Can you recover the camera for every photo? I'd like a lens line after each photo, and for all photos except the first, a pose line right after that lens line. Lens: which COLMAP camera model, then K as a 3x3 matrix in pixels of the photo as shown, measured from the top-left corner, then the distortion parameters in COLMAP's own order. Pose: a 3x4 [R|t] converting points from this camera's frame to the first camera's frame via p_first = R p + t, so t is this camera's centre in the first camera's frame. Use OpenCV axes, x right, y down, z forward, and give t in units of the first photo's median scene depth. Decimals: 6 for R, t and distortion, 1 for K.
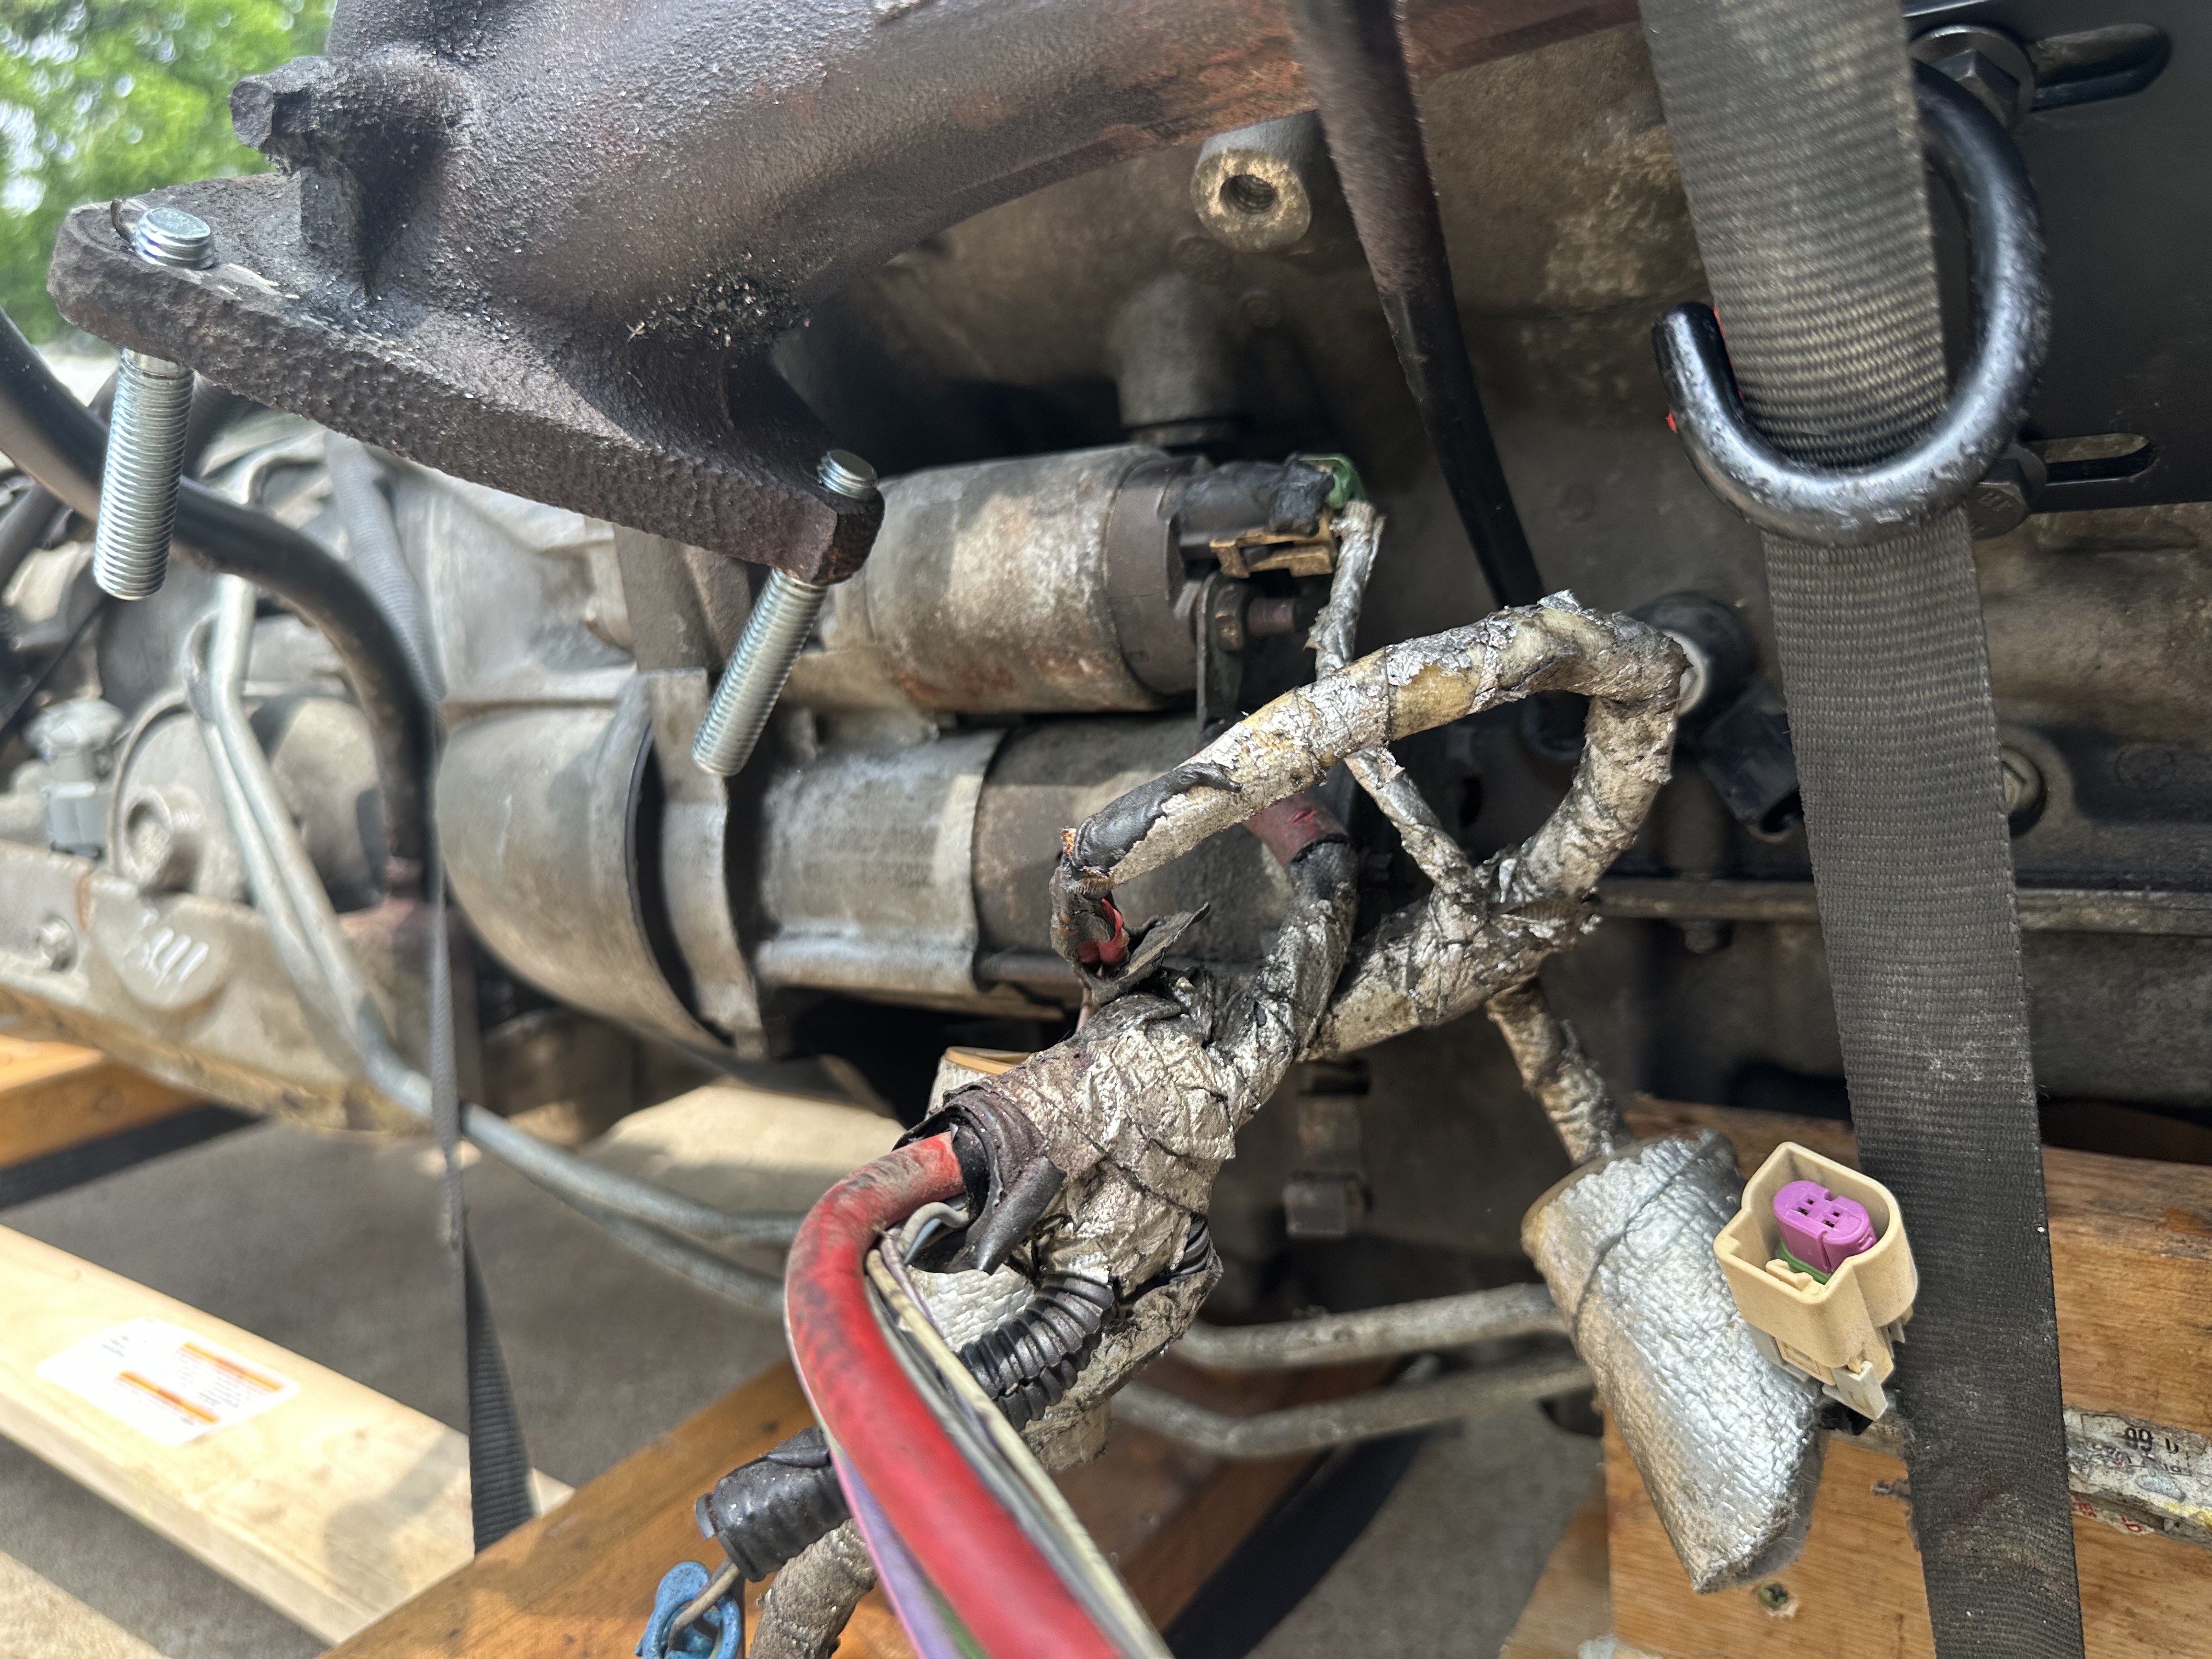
lens RADIAL K [[1638.5, 0, 1104.4], [0, 1638.5, 825.4], [0, 0, 1]] dist [-0.019922, -0.006099]
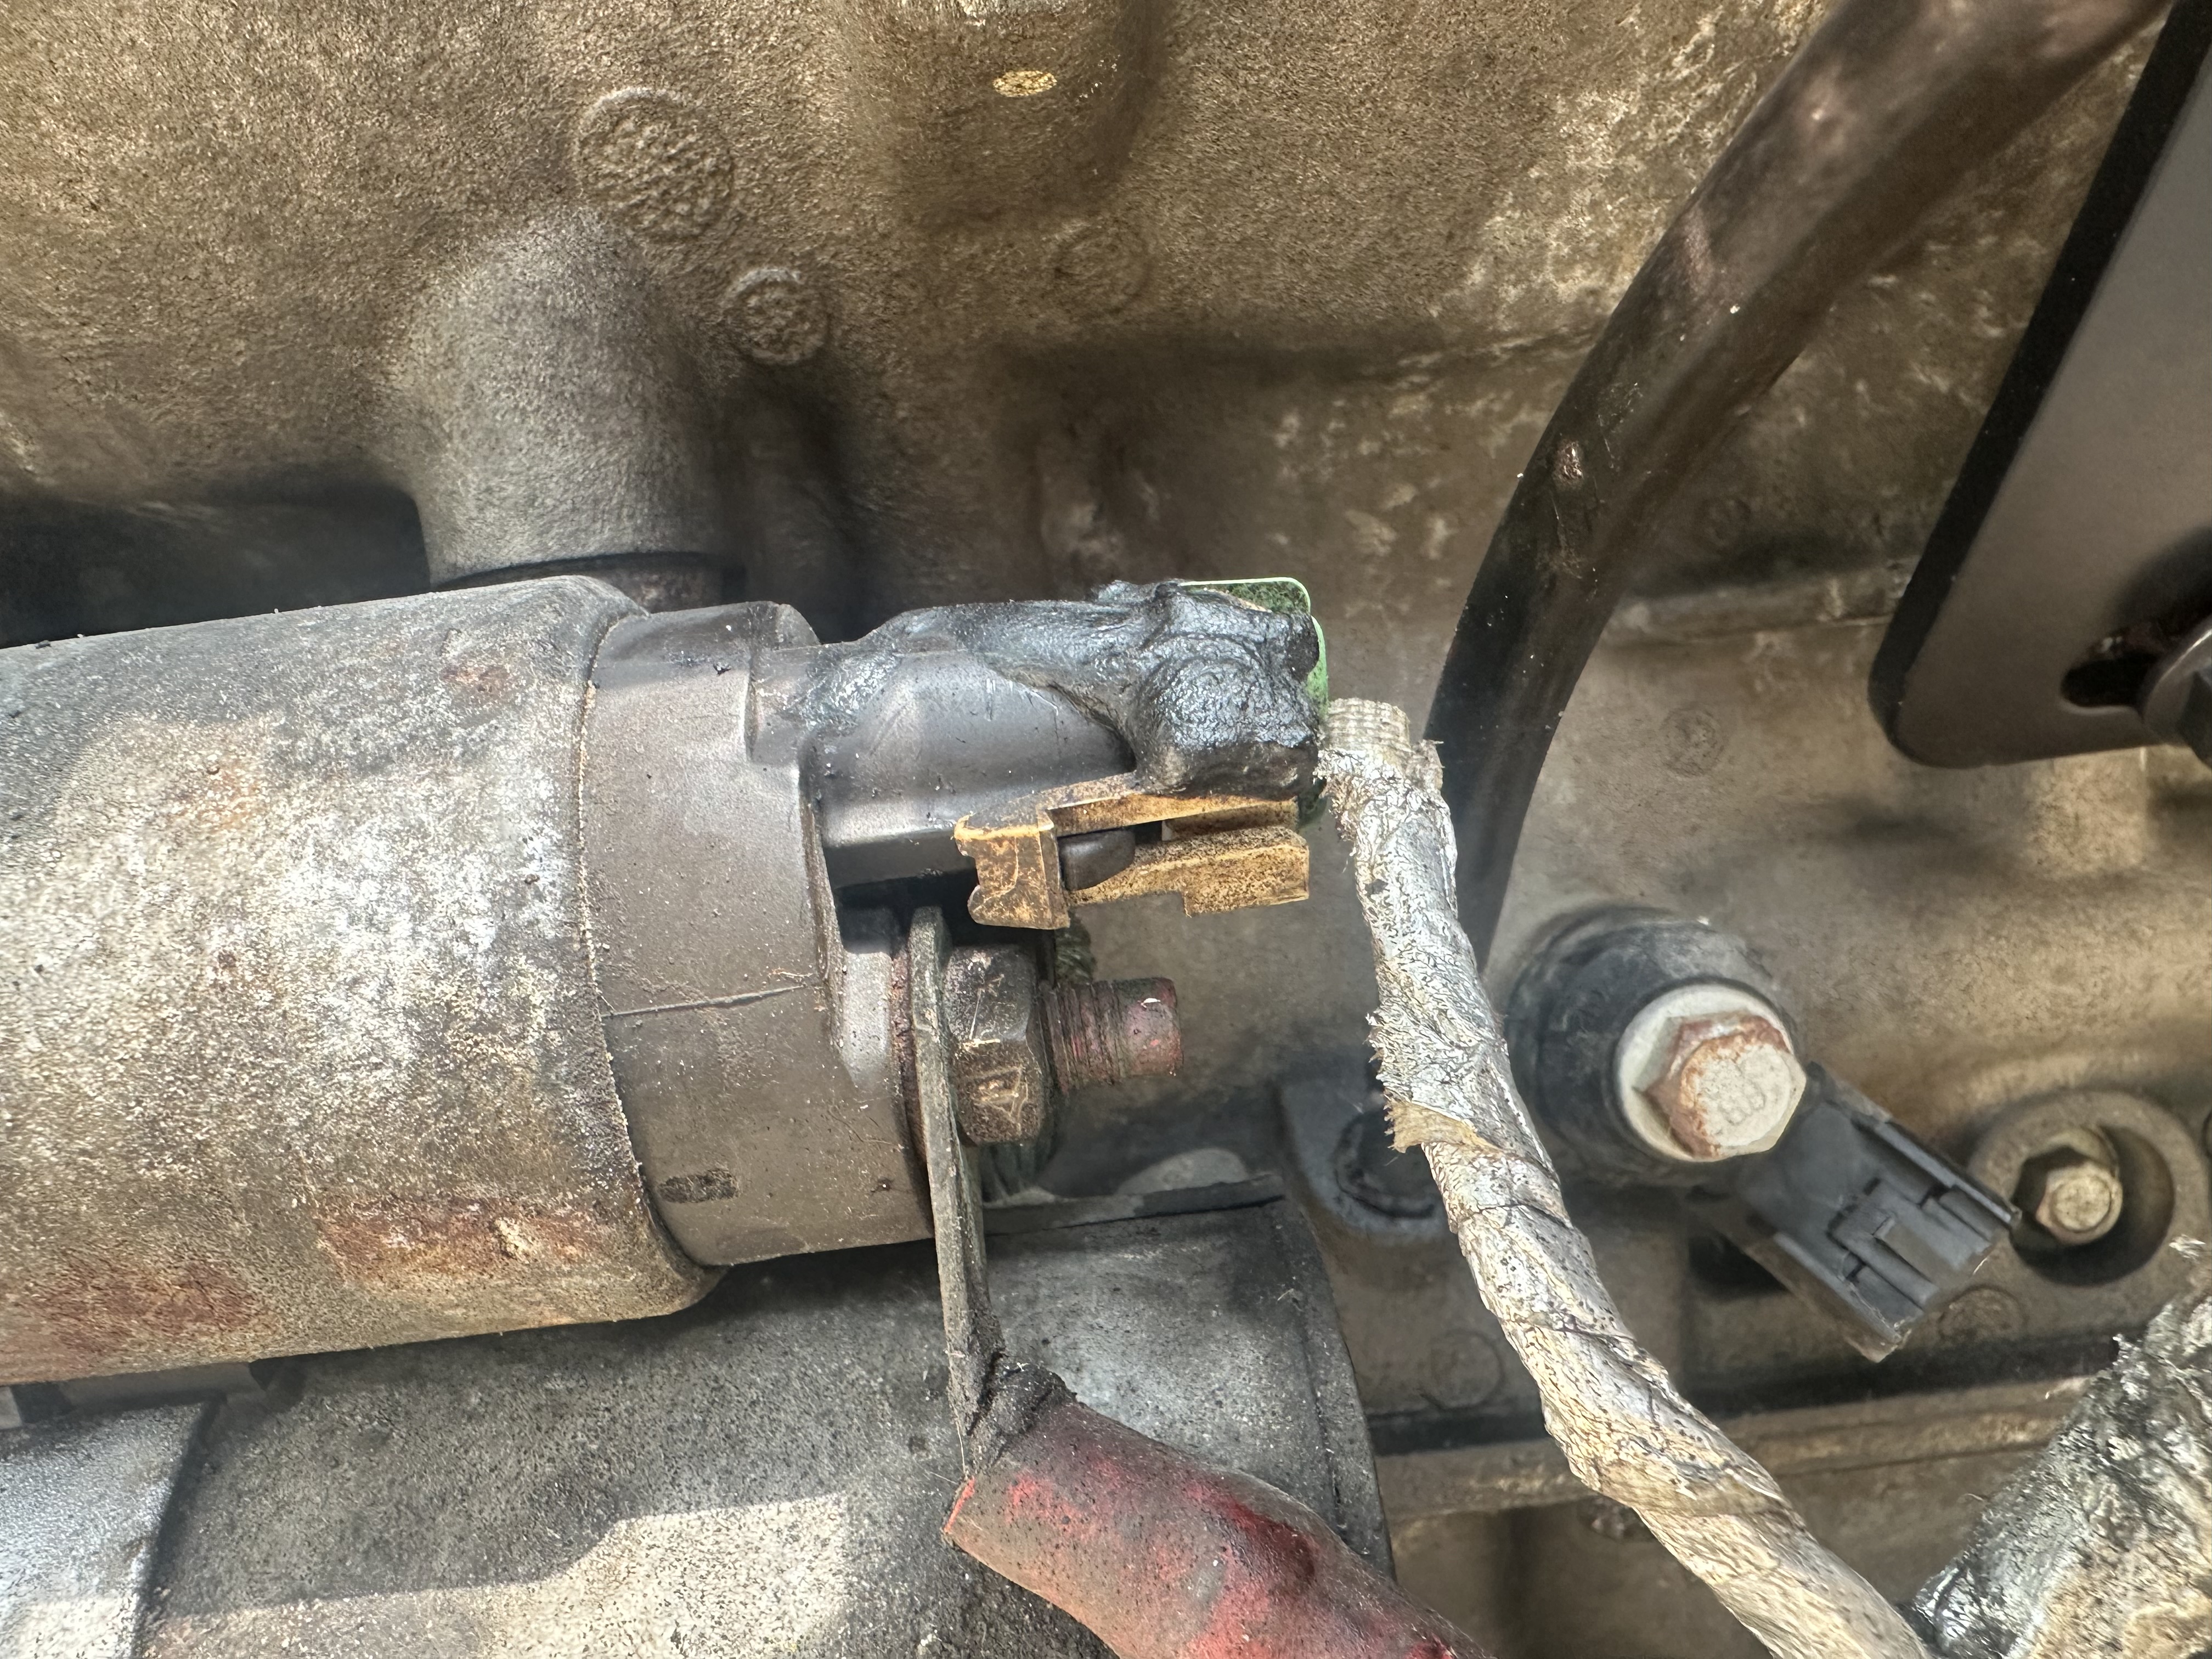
lens RADIAL K [[1638.5, 0, 1098.6], [0, 1638.5, 936.9], [0, 0, 1]] dist [-0.019922, -0.006099]
pose [[0.851400, -0.068278, 0.520054, -0.078387], [0.132675, 0.987282, -0.087587, -0.115196], [-0.507460, 0.143570, 0.849630, 0.688021]]
